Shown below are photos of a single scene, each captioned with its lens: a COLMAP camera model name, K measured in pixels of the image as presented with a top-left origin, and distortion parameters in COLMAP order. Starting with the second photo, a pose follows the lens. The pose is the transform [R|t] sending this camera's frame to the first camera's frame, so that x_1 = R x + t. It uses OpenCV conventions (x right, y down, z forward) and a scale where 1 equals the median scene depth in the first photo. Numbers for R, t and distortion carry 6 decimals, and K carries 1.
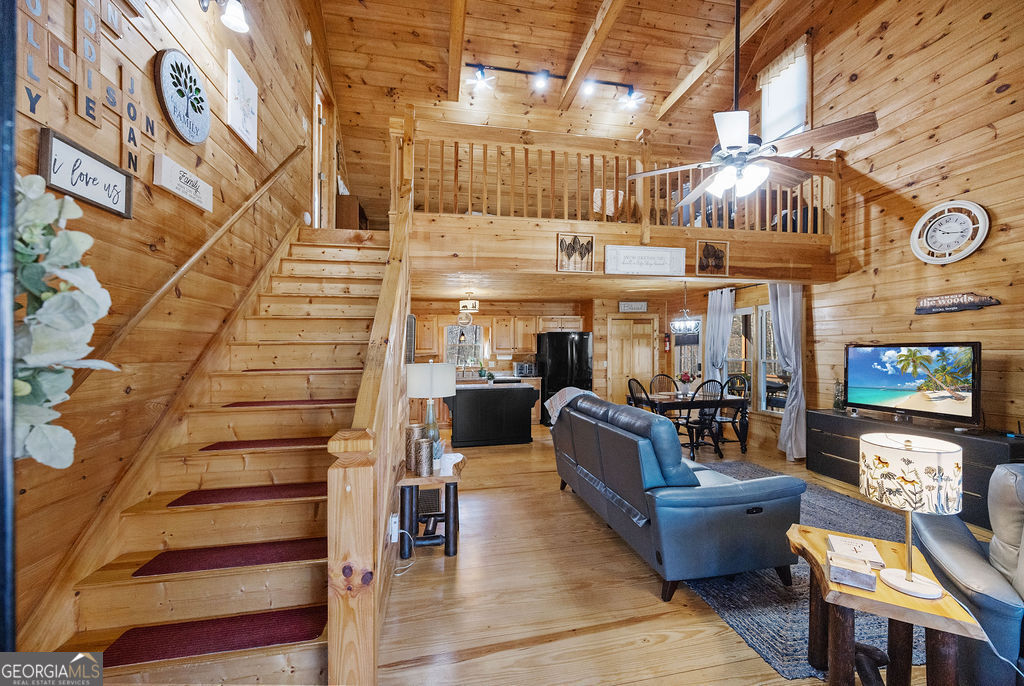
lens RADIAL K [[394.0, 0, 514.2], [0, 394.0, 367.0], [0, 0, 1]] dist [-0.000235, -0.000109]
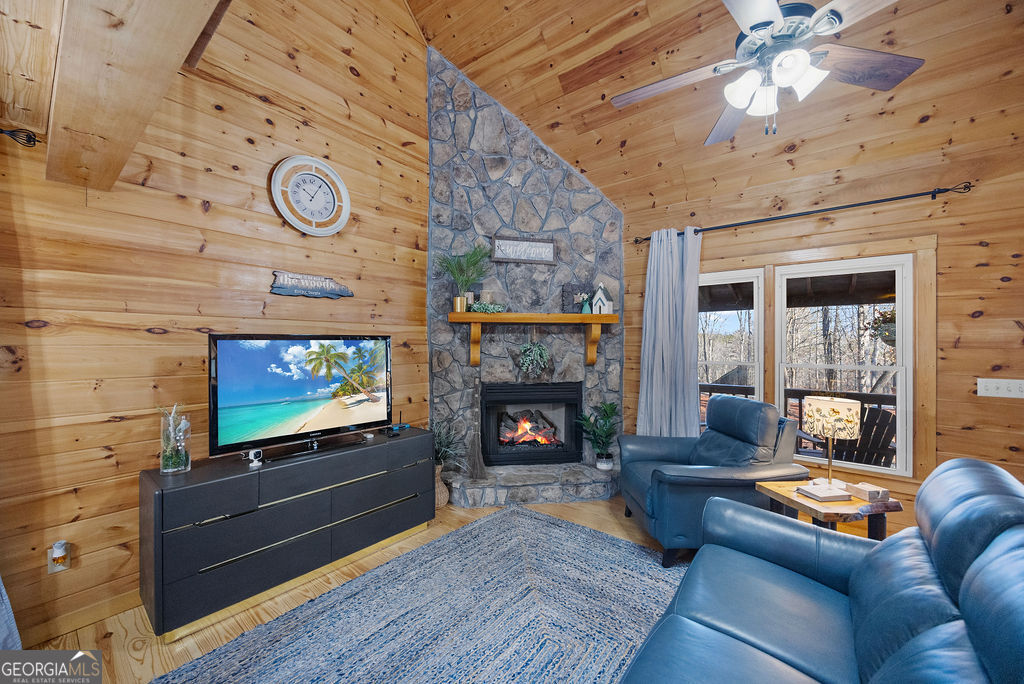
lens RADIAL K [[394.0, 0, 512.5], [0, 394.0, 341.6], [0, 0, 1]] dist [-0.000235, -0.000109]
pose [[-0.646920, 0.006270, 0.762532, 0.113704], [0.031631, 0.999326, 0.018618, -0.024659], [-0.761901, 0.036164, -0.646683, 0.577881]]
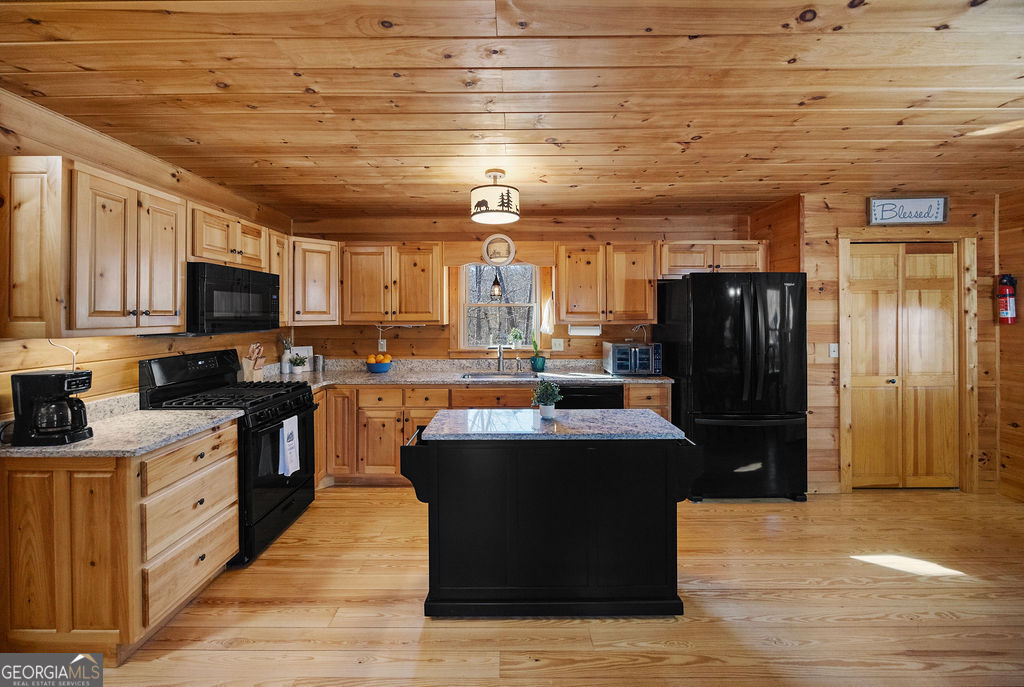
lens RADIAL K [[394.0, 0, 525.0], [0, 394.0, 319.3], [0, 0, 1]] dist [-0.000235, -0.000109]
pose [[0.980818, 0.006206, -0.194827, -0.003192], [-0.012360, 0.999462, -0.030388, -0.024348], [0.194534, 0.032213, 0.980367, 0.540091]]
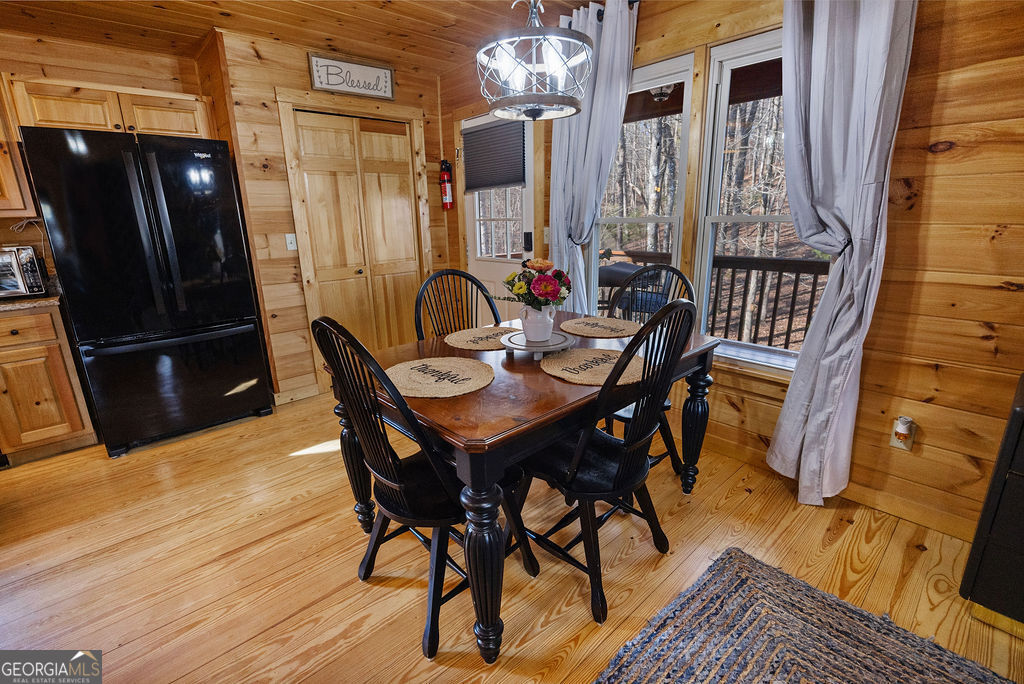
lens RADIAL K [[447.9, 0, 497.5], [0, 447.9, 343.1], [0, 0, 1]] dist [-0.011094, -0.001348]
pose [[0.866583, -0.147114, 0.476855, 0.188484], [0.038018, 0.972245, 0.230855, -0.005712], [-0.497582, -0.181926, 0.848124, 0.553165]]
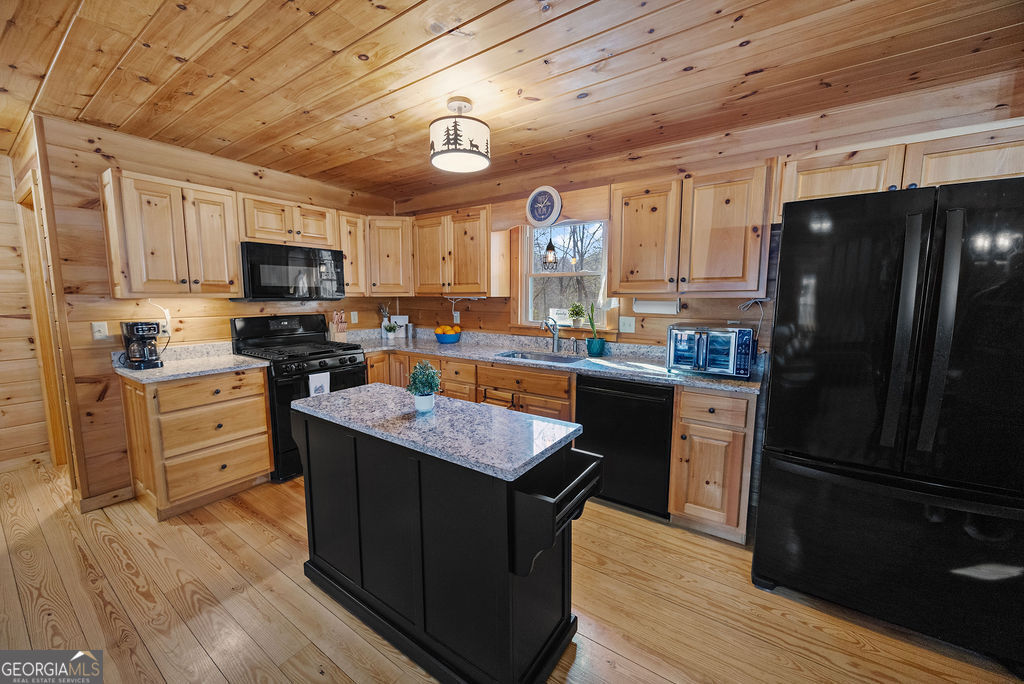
lens RADIAL K [[394.0, 0, 510.7], [0, 394.0, 343.1], [0, 0, 1]] dist [-0.000235, -0.000109]
pose [[0.696446, 0.094877, -0.711309, 0.138358], [-0.036370, 0.994614, 0.097055, -0.023282], [0.716687, -0.041723, 0.696146, 0.691206]]
